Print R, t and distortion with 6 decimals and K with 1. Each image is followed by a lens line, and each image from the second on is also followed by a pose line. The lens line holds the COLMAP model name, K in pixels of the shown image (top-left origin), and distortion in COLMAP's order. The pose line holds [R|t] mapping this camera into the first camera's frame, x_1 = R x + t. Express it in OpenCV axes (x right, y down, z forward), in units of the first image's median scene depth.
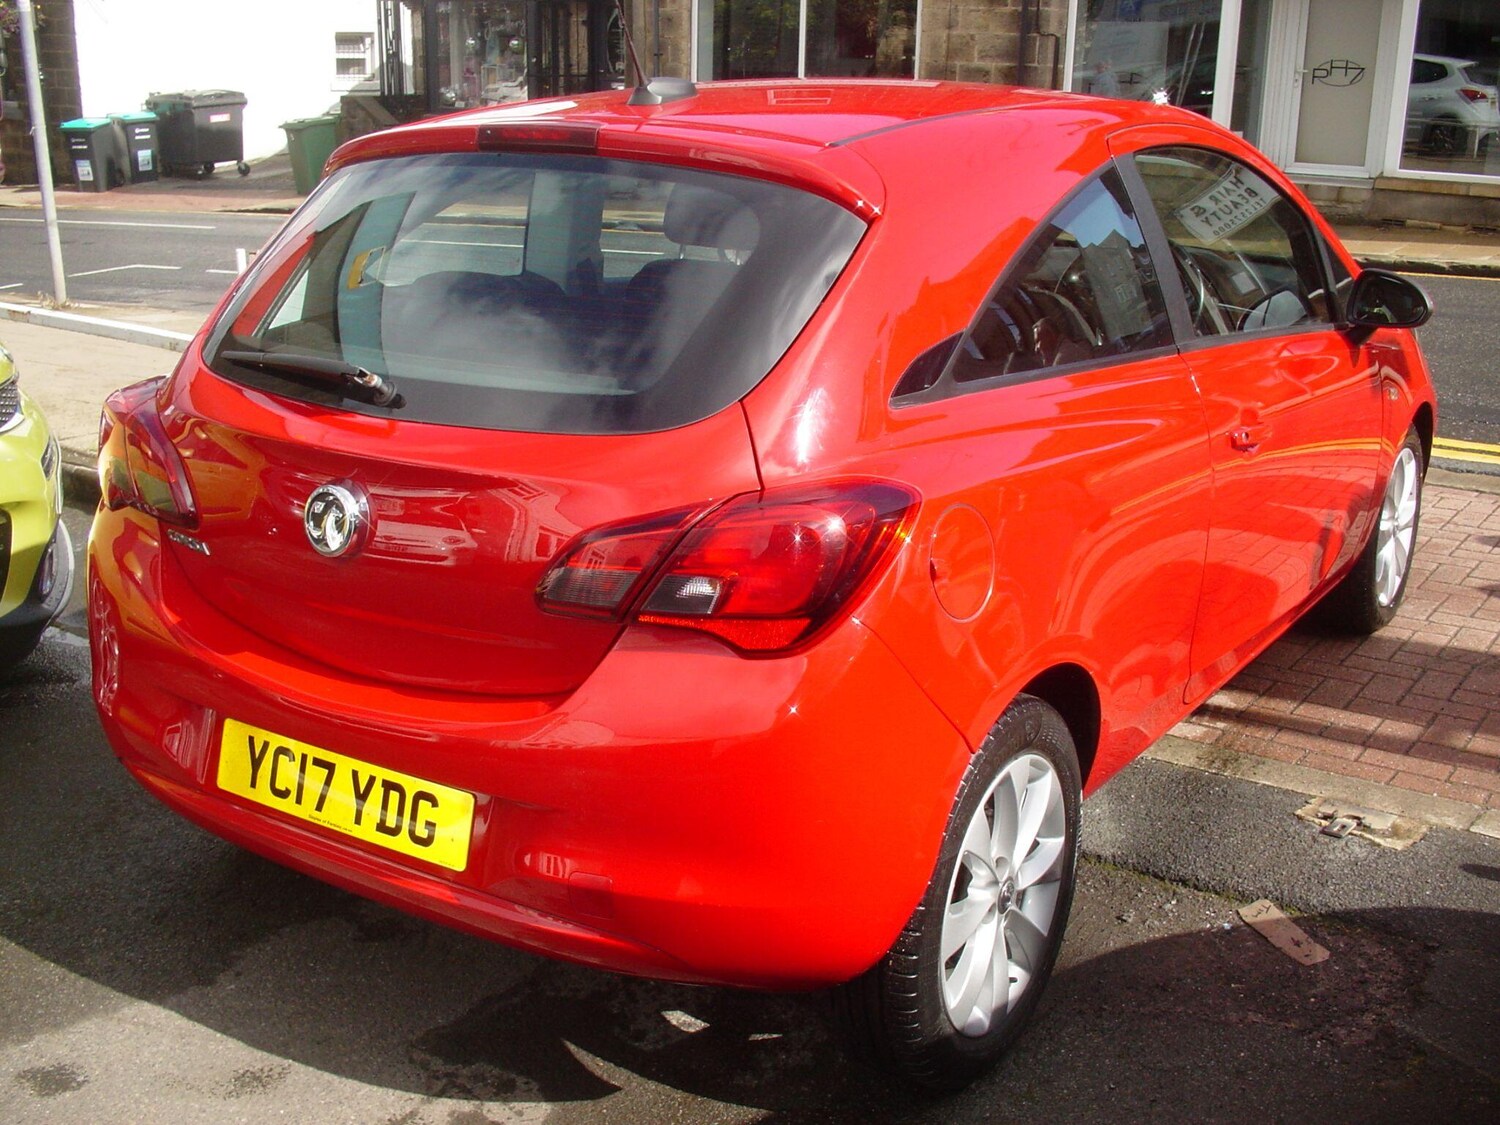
lens RADIAL K [[1662.3, 0, 750.0], [0, 1662.3, 562.5], [0, 0, 1]] dist [-0.077114, 0.067502]
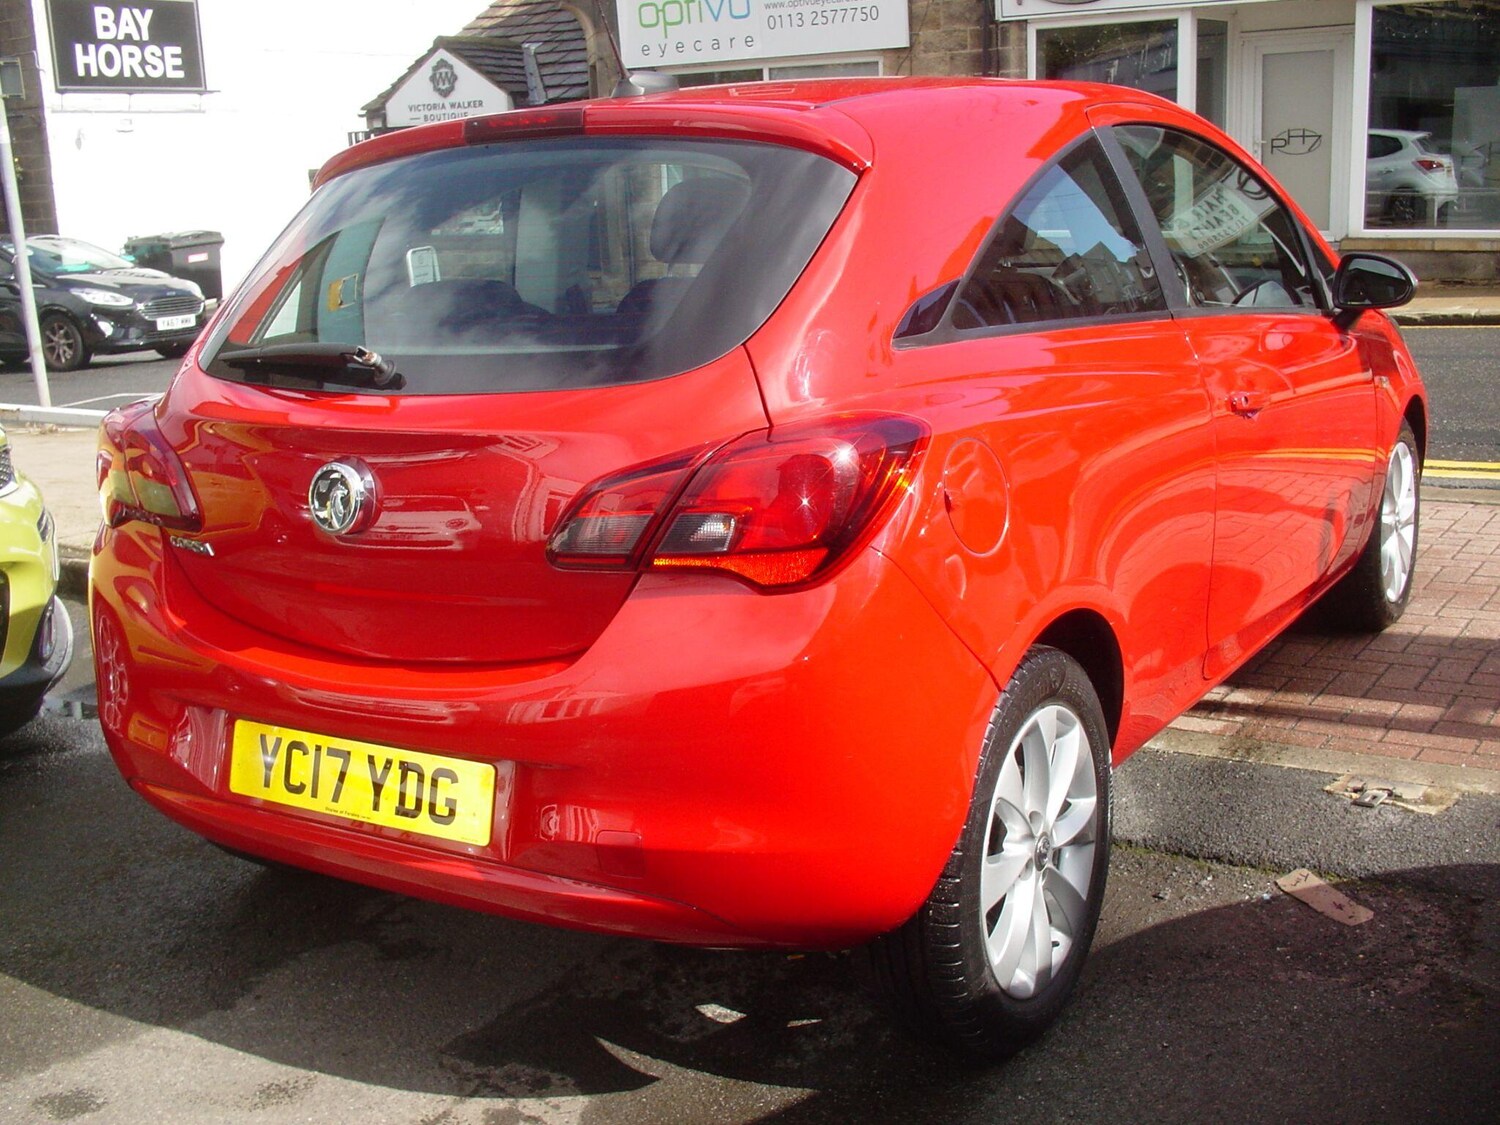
lens RADIAL K [[1662.3, 0, 750.0], [0, 1662.3, 562.5], [0, 0, 1]] dist [-0.077114, 0.067502]
pose [[0.998235, -0.058977, 0.006923, -0.013426], [0.059319, 0.995727, -0.070768, 0.085590], [-0.002719, 0.071054, 0.997469, 0.012641]]
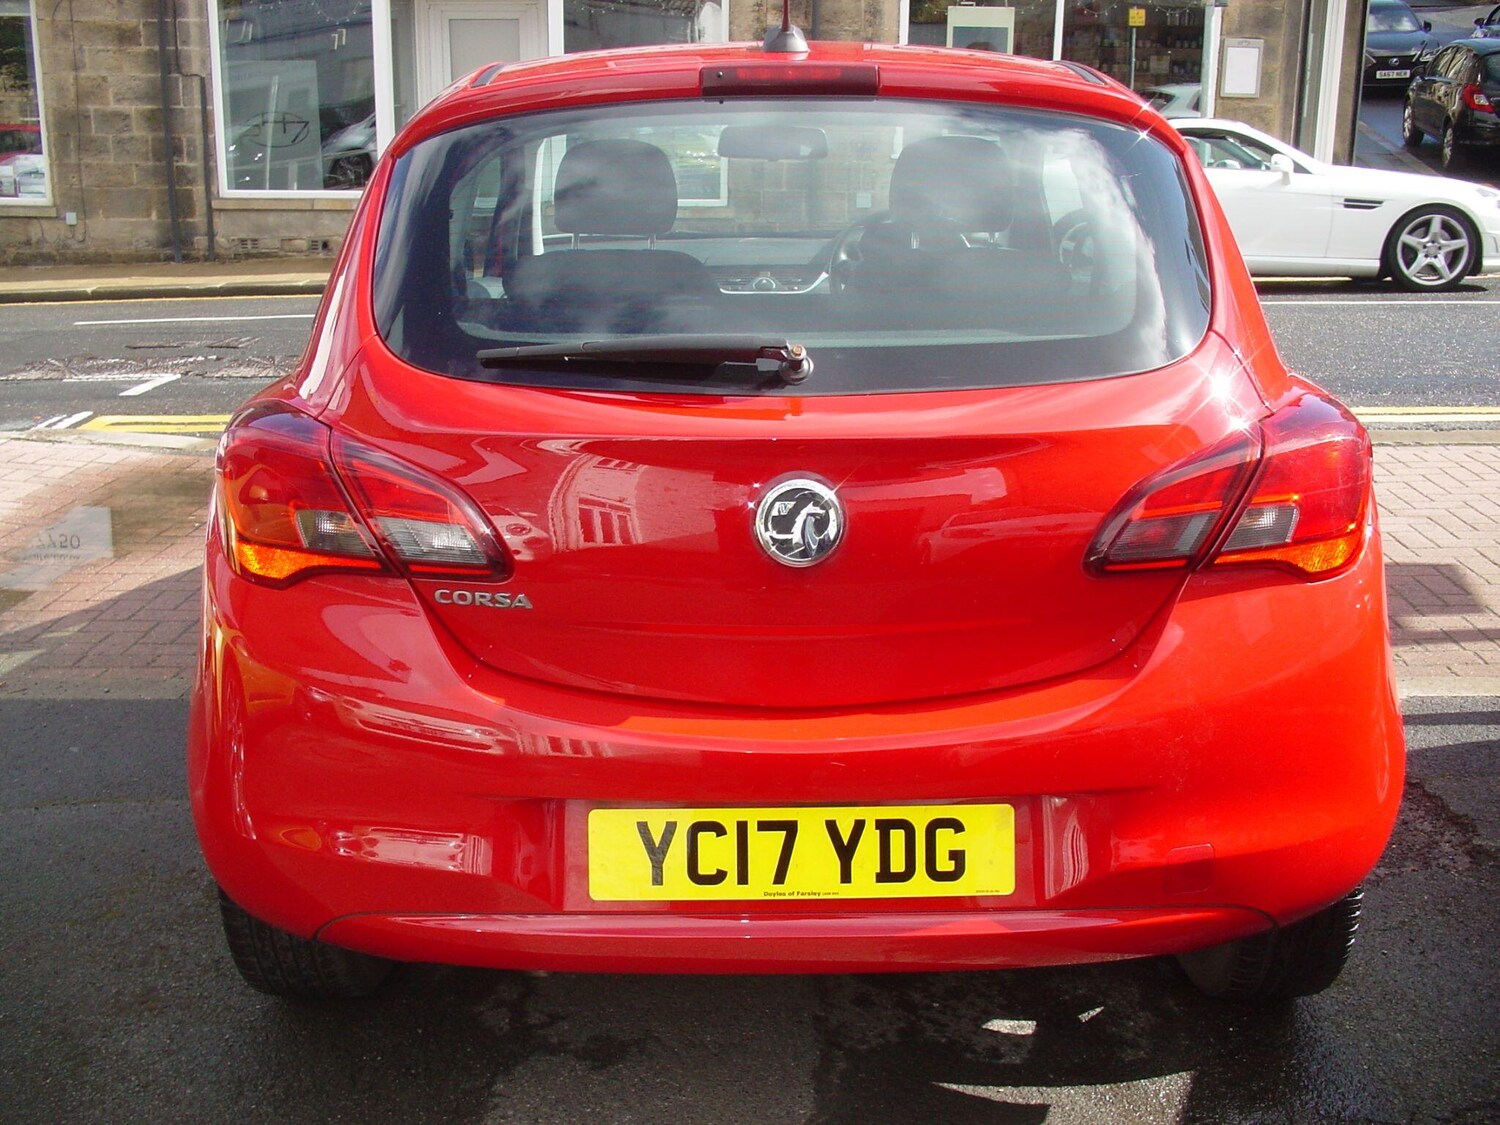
lens RADIAL K [[1662.3, 0, 750.0], [0, 1662.3, 562.5], [0, 0, 1]] dist [-0.077114, 0.067502]
pose [[0.833706, -0.151997, 0.530878, -0.629481], [0.168562, 0.985536, 0.017457, -0.021085], [-0.525853, 0.074931, 0.847269, 0.277428]]
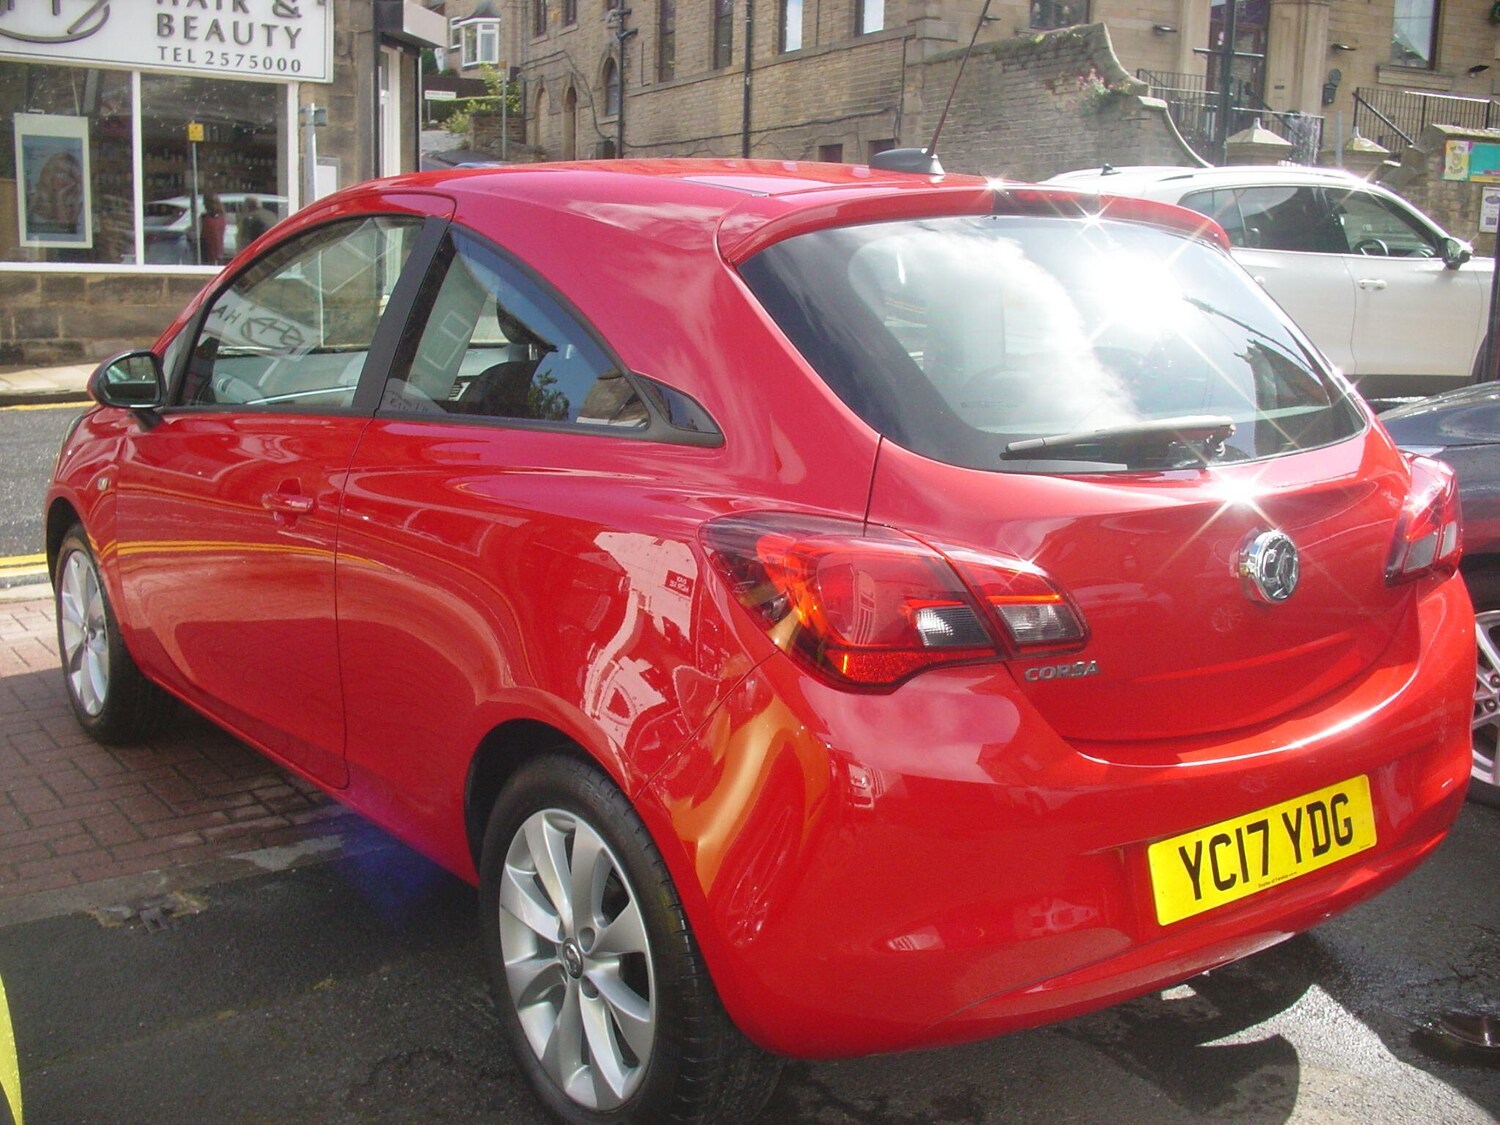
lens RADIAL K [[1662.3, 0, 750.0], [0, 1662.3, 562.5], [0, 0, 1]] dist [-0.077114, 0.067502]
pose [[0.342418, -0.181740, 0.921803, -1.120267], [0.262579, 0.960530, 0.091837, -0.176820], [-0.902110, 0.210600, 0.376624, 0.801494]]
